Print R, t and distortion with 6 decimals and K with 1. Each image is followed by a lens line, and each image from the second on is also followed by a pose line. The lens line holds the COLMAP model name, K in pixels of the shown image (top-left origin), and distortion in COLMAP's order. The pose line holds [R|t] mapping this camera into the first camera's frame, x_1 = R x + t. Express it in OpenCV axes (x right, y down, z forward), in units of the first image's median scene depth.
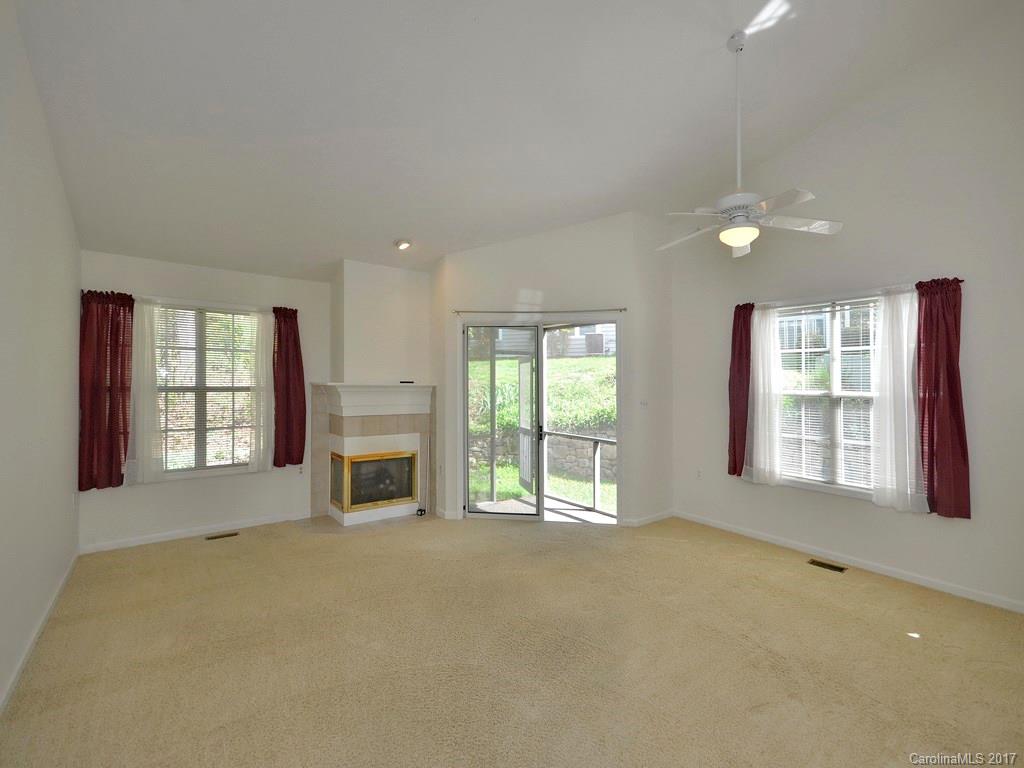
lens RADIAL K [[446.9, 0, 513.6], [0, 446.9, 378.3], [0, 0, 1]] dist [0.004401, 0.000225]
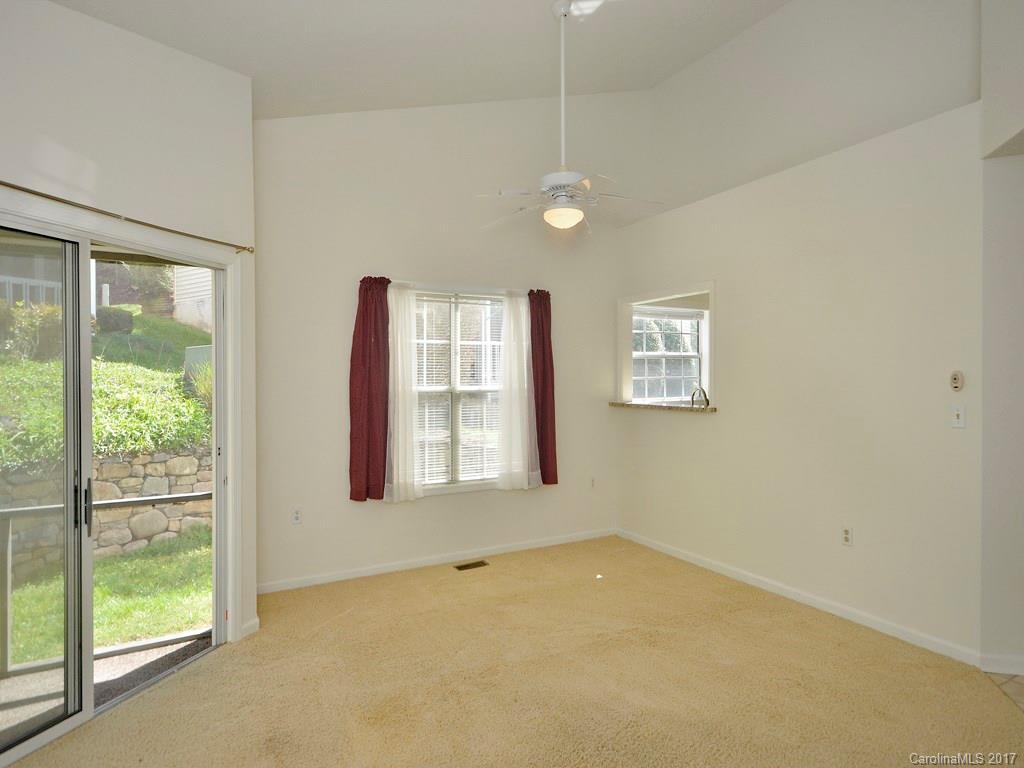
lens RADIAL K [[623.6, 0, 510.6], [0, 623.6, 383.3], [0, 0, 1]] dist [-0.000152, 0.000920]
pose [[0.100294, -0.013600, 0.994865, -0.608909], [-0.001558, 0.999903, 0.013826, 0.003849], [-0.994957, -0.002937, 0.100263, 0.752461]]
